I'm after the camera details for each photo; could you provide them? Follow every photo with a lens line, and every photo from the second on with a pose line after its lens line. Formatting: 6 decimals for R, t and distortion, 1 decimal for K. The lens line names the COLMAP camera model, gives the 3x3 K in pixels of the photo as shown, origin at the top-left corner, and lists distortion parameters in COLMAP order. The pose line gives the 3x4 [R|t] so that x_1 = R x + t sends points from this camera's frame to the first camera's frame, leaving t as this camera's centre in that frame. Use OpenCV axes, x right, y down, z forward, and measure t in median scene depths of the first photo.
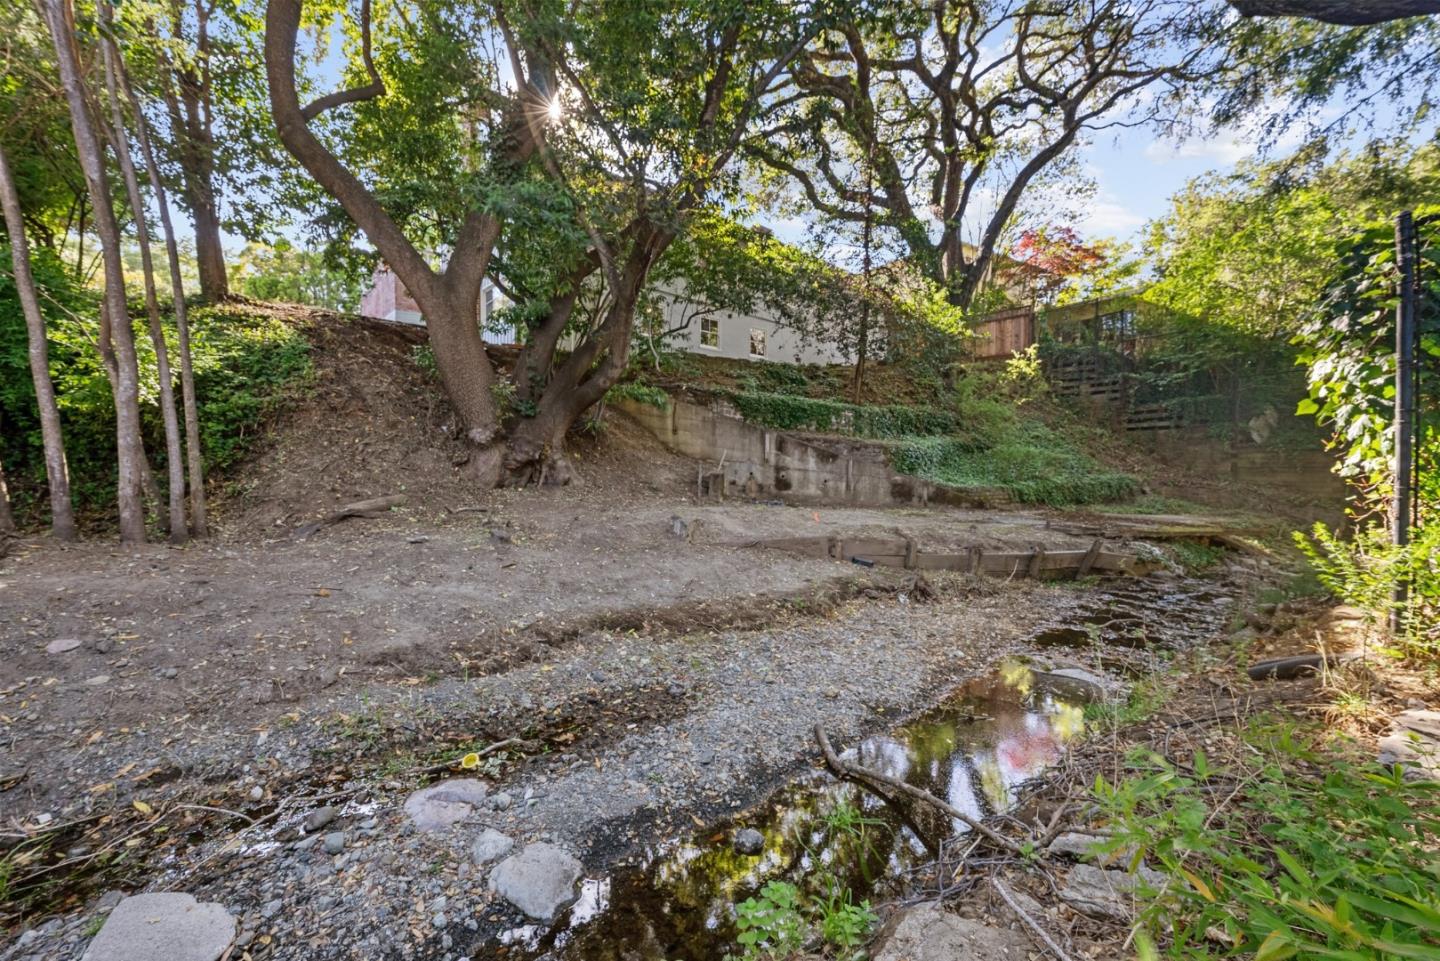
lens RADIAL K [[602.4, 0, 724.7], [0, 602.4, 476.1], [0, 0, 1]] dist [0.000331, 0.000114]
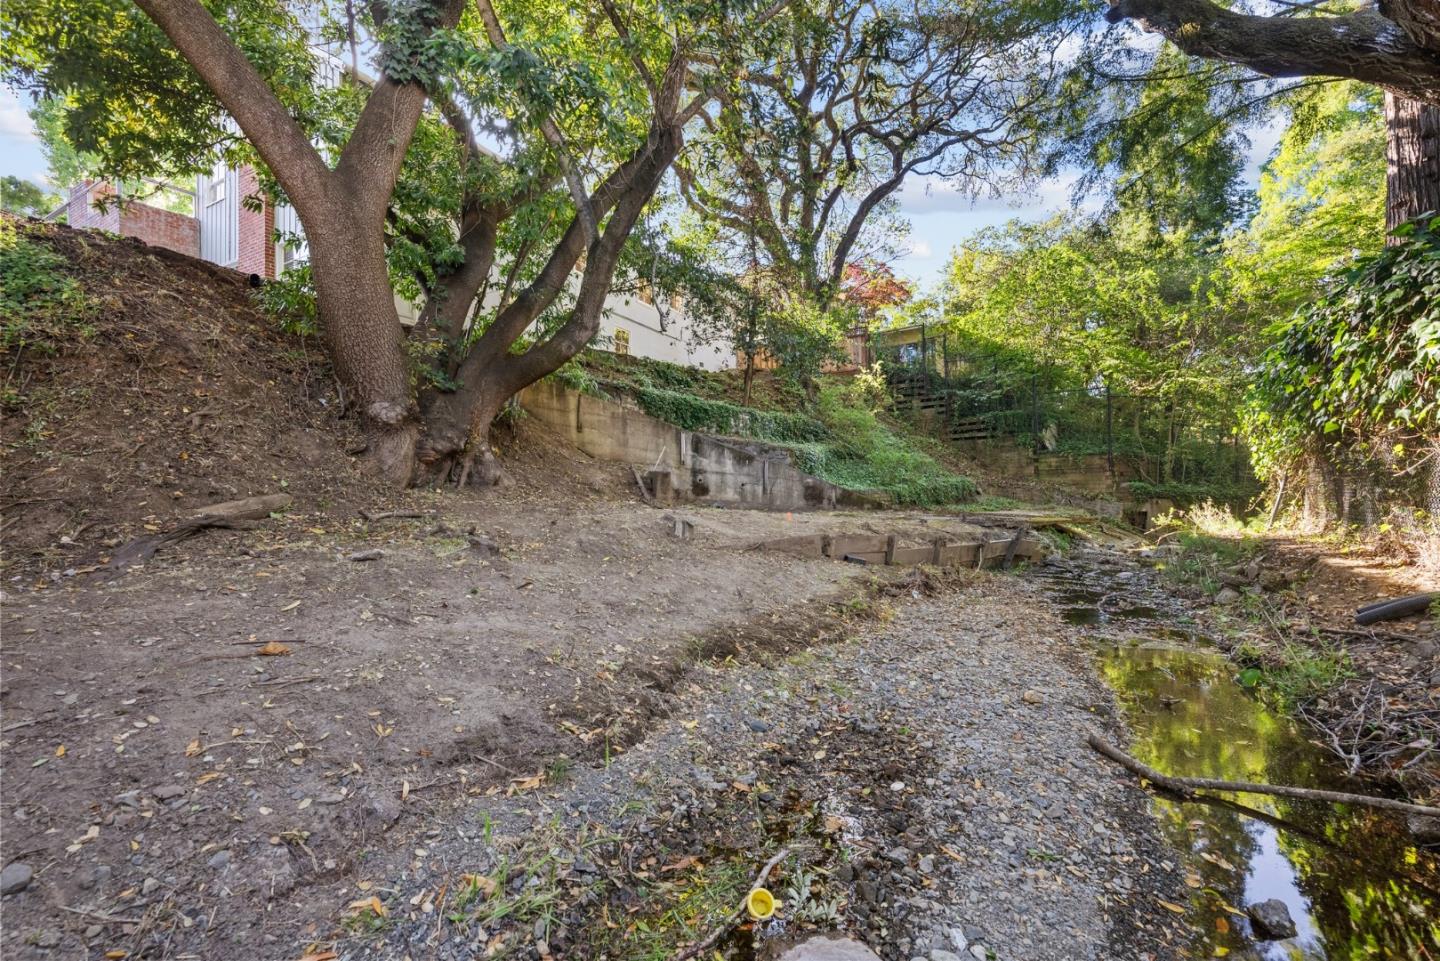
lens RADIAL K [[602.4, 0, 724.7], [0, 602.4, 476.1], [0, 0, 1]] dist [0.000331, 0.000114]
pose [[0.933892, -0.013723, 0.357292, -0.194310], [0.028674, 0.998919, -0.036581, 0.028784], [-0.356404, 0.044408, 0.933276, 0.141773]]
